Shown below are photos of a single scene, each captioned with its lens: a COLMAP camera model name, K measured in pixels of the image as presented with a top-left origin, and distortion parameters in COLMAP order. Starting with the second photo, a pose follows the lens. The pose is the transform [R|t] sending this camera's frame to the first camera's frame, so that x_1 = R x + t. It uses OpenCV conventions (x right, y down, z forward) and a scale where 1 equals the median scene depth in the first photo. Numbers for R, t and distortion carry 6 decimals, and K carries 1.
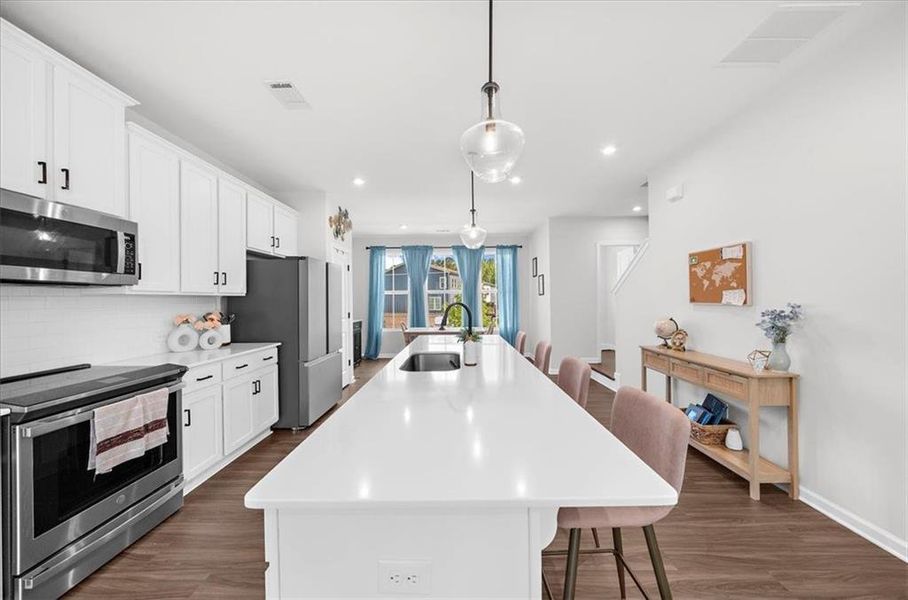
lens RADIAL K [[318.7, 0, 456.4], [0, 318.7, 299.2], [0, 0, 1]] dist [-0.007223, -0.000251]
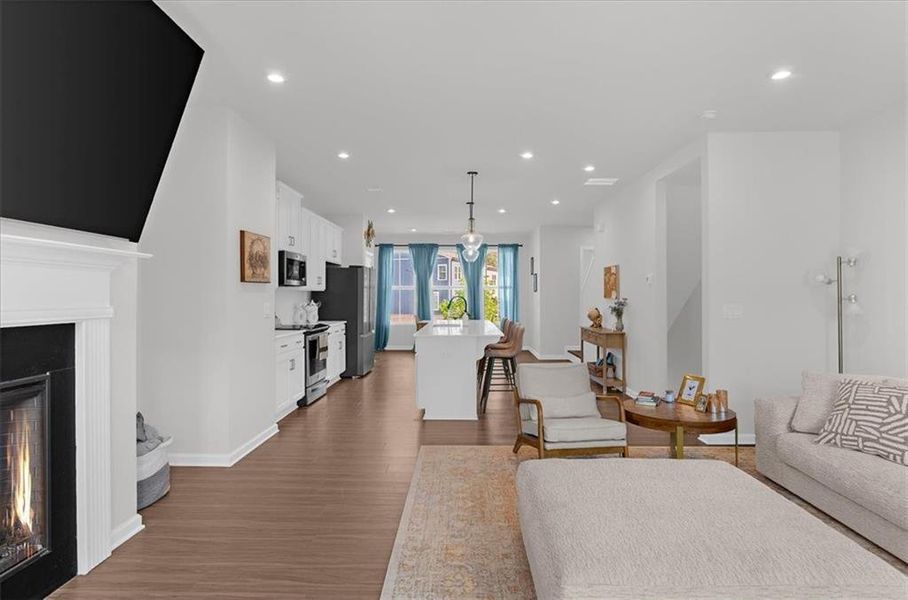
lens RADIAL K [[490.7, 0, 461.1], [0, 490.7, 298.4], [0, 0, 1]] dist [0.000396, 0.000435]
pose [[0.999956, 0.009328, -0.001036, 0.012278], [-0.009321, 0.999934, 0.006711, 0.003410], [0.001098, -0.006701, 0.999977, -1.472089]]
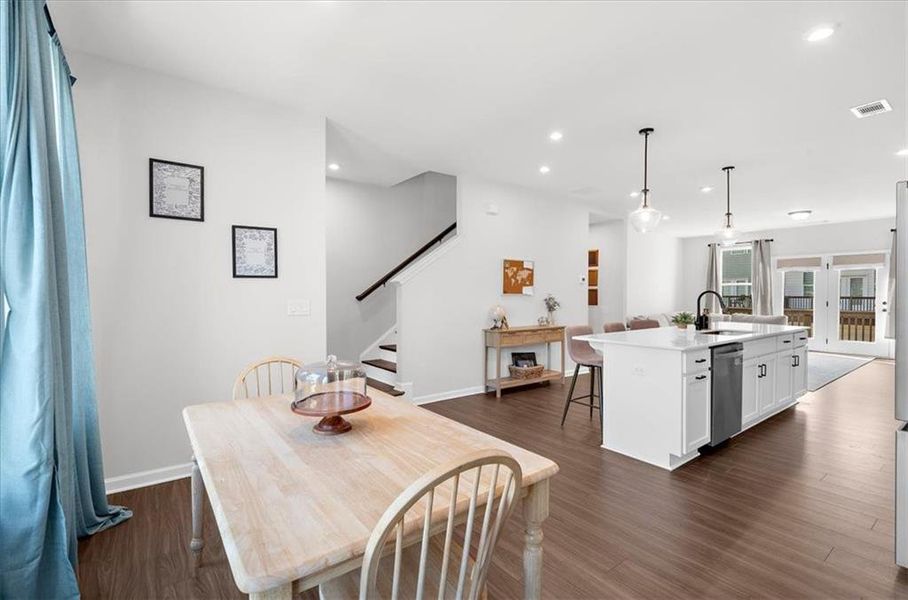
lens RADIAL K [[401.7, 0, 458.2], [0, 401.7, 299.3], [0, 0, 1]] dist [-0.007142, 0.000355]
pose [[-0.606124, -0.000903, 0.795370, -0.550139], [0.004069, 0.999983, 0.004236, 0.026309], [-0.795360, 0.005804, -0.606110, 2.207973]]
